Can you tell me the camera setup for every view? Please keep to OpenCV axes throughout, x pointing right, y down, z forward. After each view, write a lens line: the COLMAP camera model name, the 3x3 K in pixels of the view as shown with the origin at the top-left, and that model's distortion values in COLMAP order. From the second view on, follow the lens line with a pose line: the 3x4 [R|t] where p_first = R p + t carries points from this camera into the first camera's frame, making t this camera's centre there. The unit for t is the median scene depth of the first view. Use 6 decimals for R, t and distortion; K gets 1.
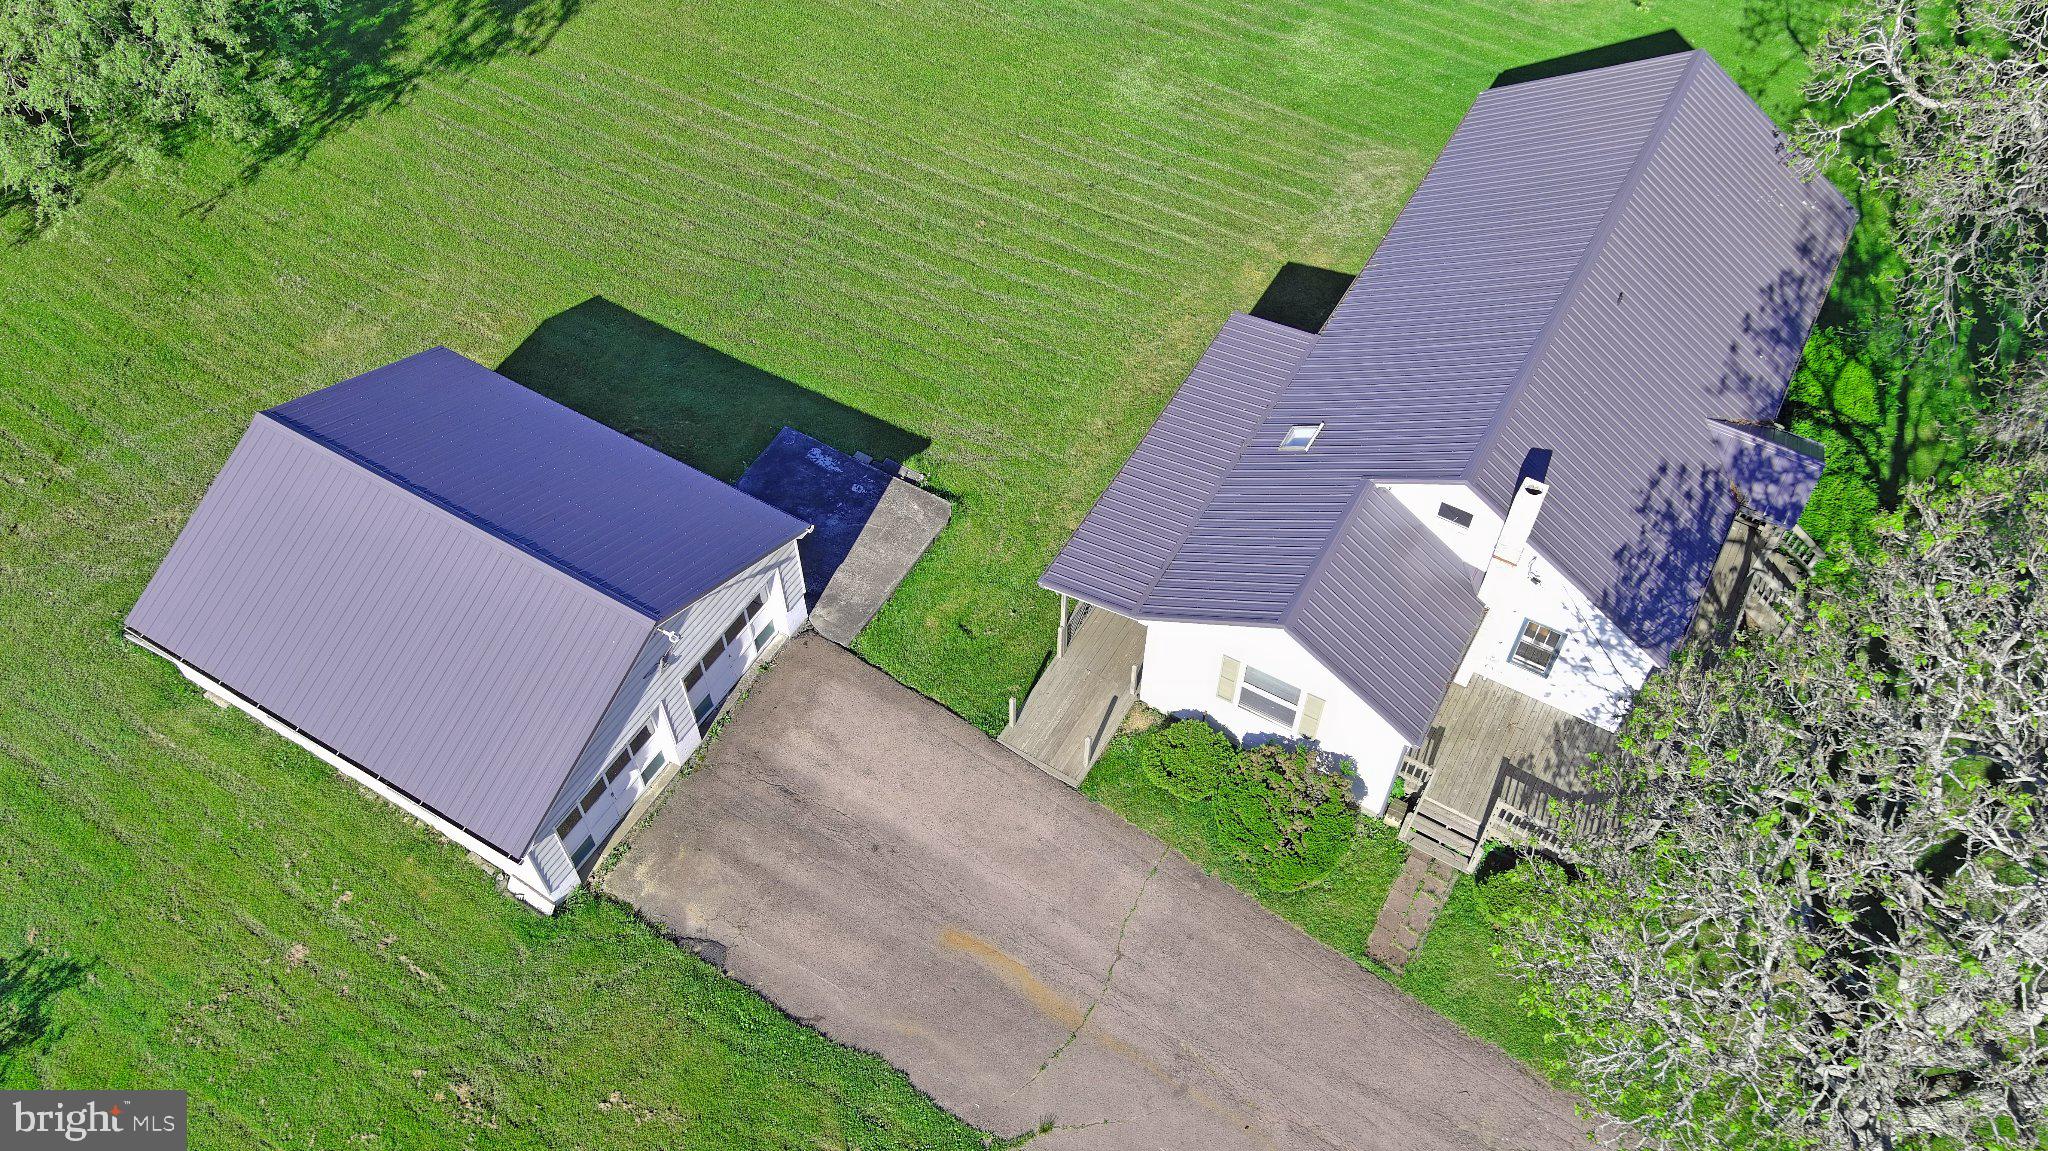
lens RADIAL K [[1578.5, 0, 1024.0], [0, 1578.5, 575.5], [0, 0, 1]] dist [0.053804, -0.001380]
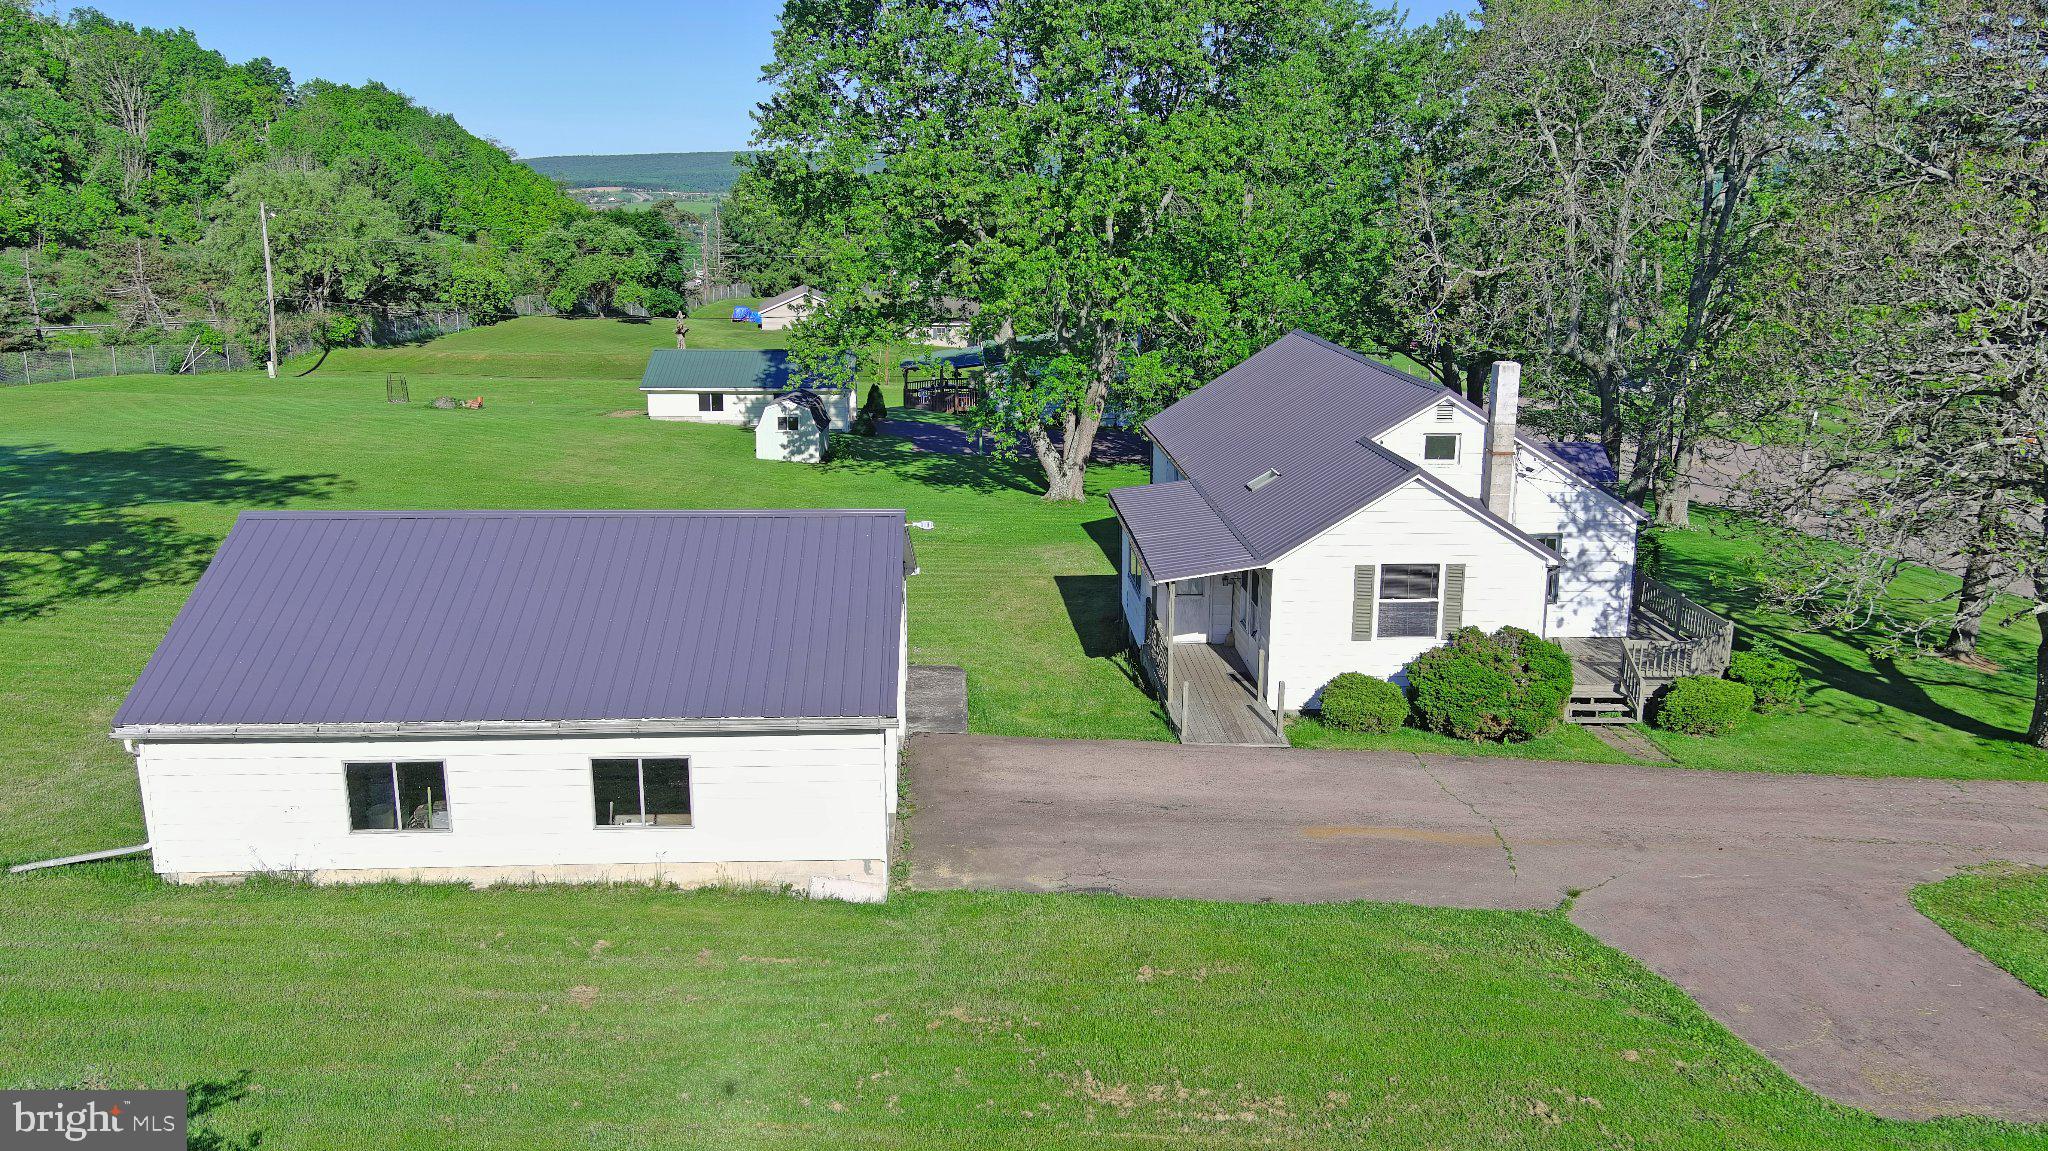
lens RADIAL K [[1621.7, 0, 1024.0], [0, 1621.7, 575.5], [0, 0, 1]] dist [0.014327, -0.005513]
pose [[0.838681, -0.133269, 0.528066, -0.583979], [0.441267, 0.734578, -0.515440, 0.484222], [-0.319214, 0.665308, 0.674884, 0.376484]]
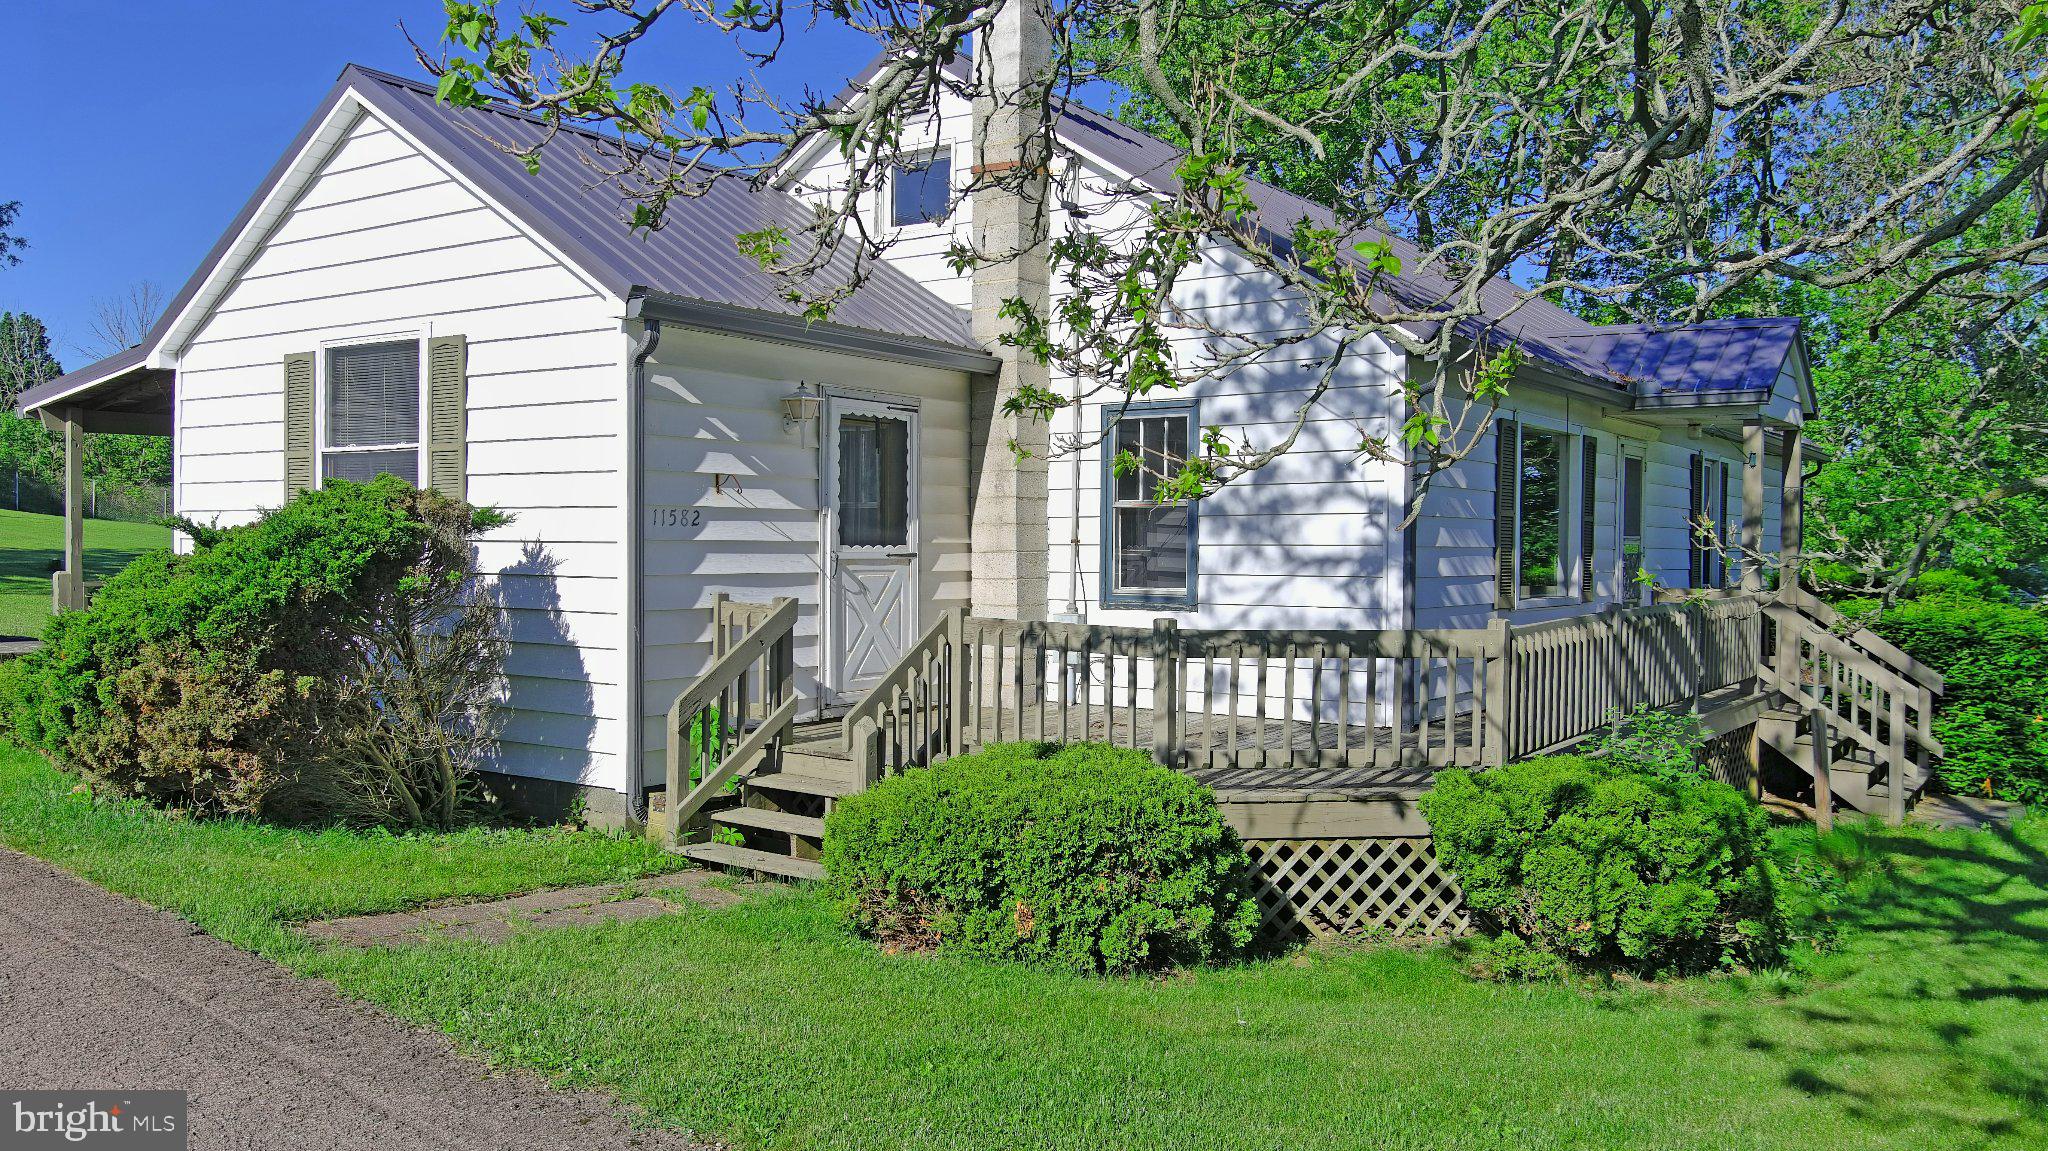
lens RADIAL K [[1621.7, 0, 1024.0], [0, 1621.7, 575.5], [0, 0, 1]] dist [0.014327, -0.005513]
pose [[0.996168, 0.015411, -0.086097, 0.336181], [-0.078503, 0.591581, -0.802415, 0.381641], [0.038567, 0.806098, 0.590523, 0.807363]]
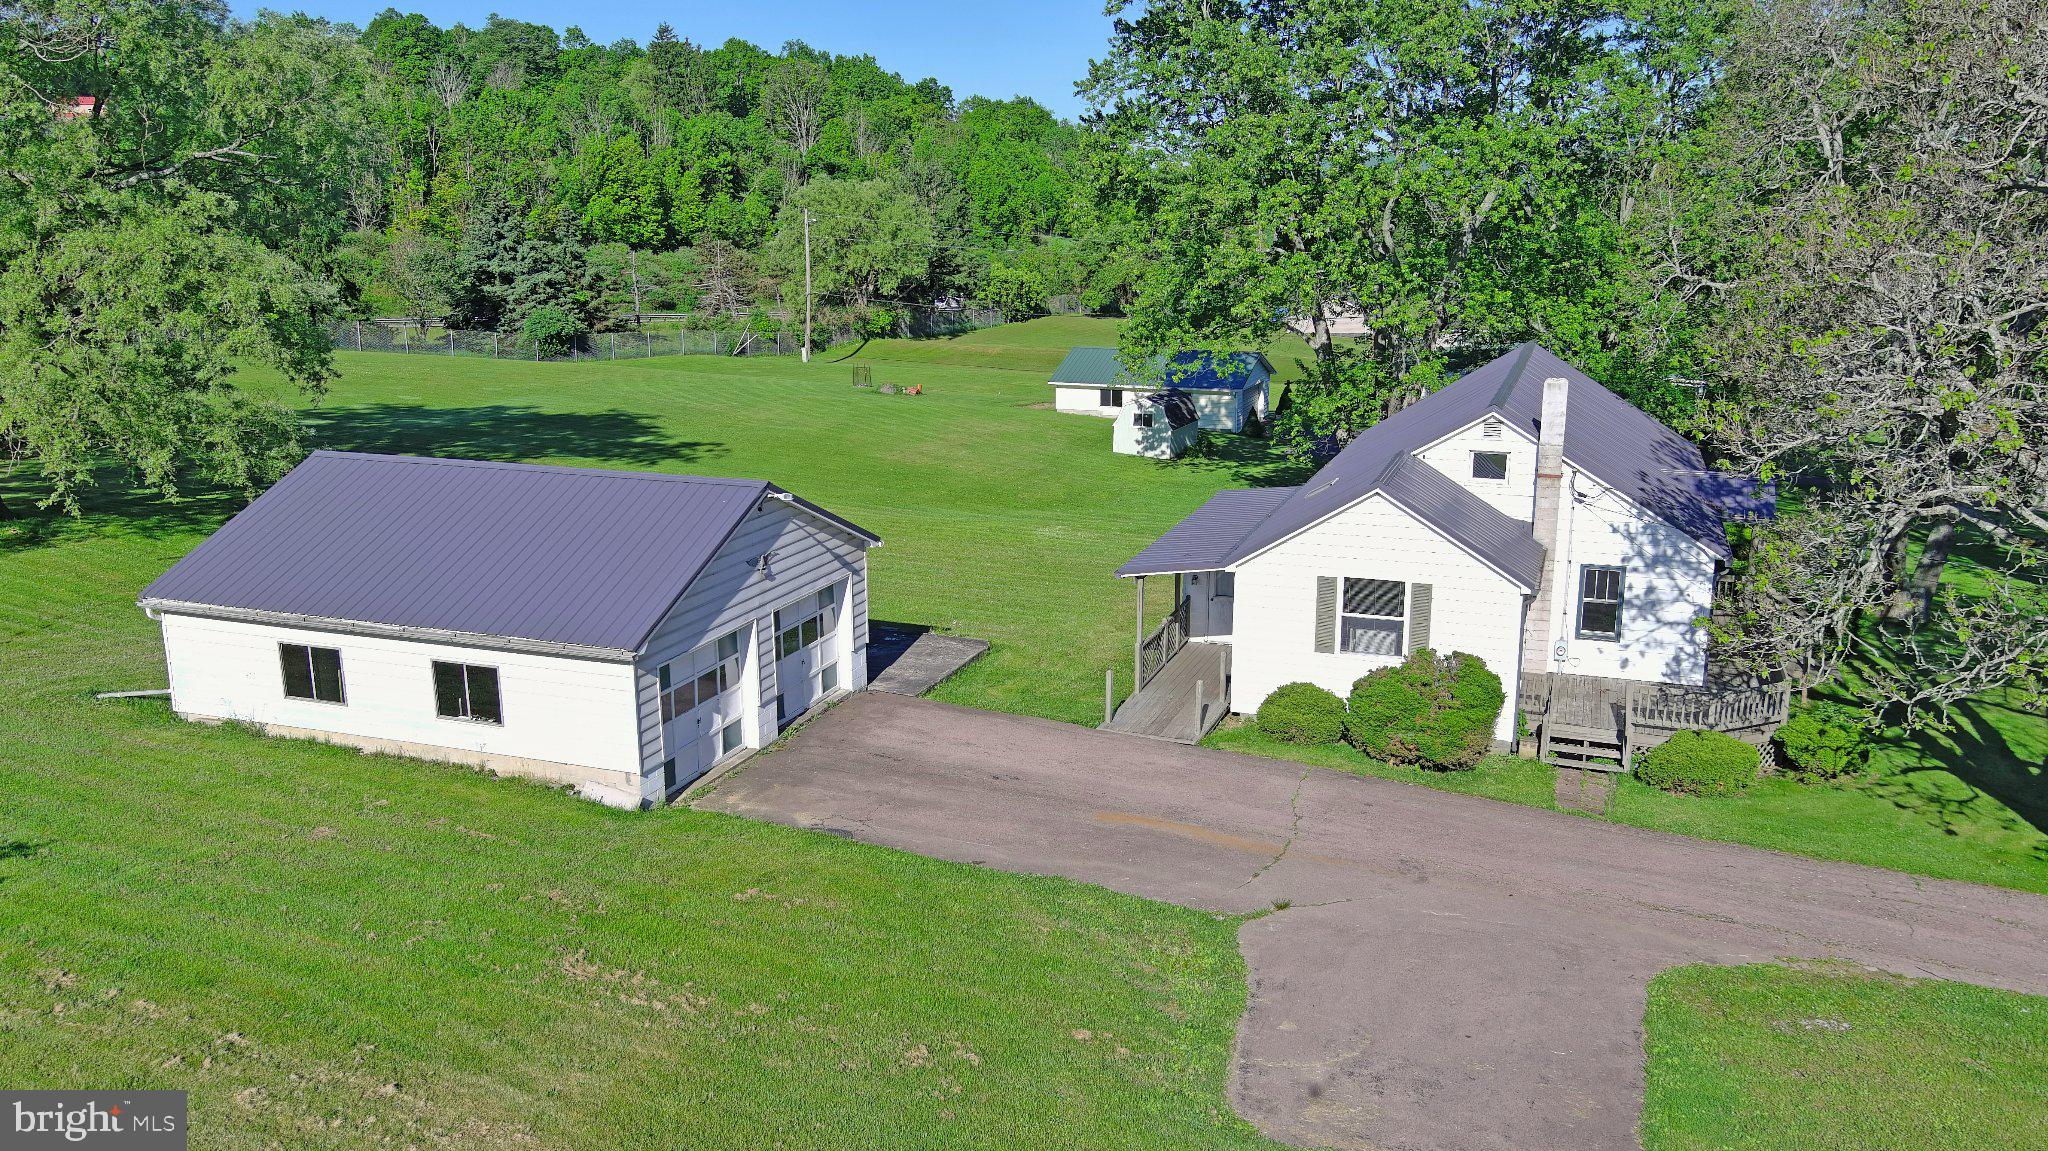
lens RADIAL K [[1621.7, 0, 1024.0], [0, 1621.7, 575.5], [0, 0, 1]] dist [0.014327, -0.005513]
pose [[0.983507, -0.051663, 0.173336, -0.229016], [0.151404, 0.759446, -0.632708, 0.658243], [-0.098952, 0.648516, 0.754742, 0.247100]]
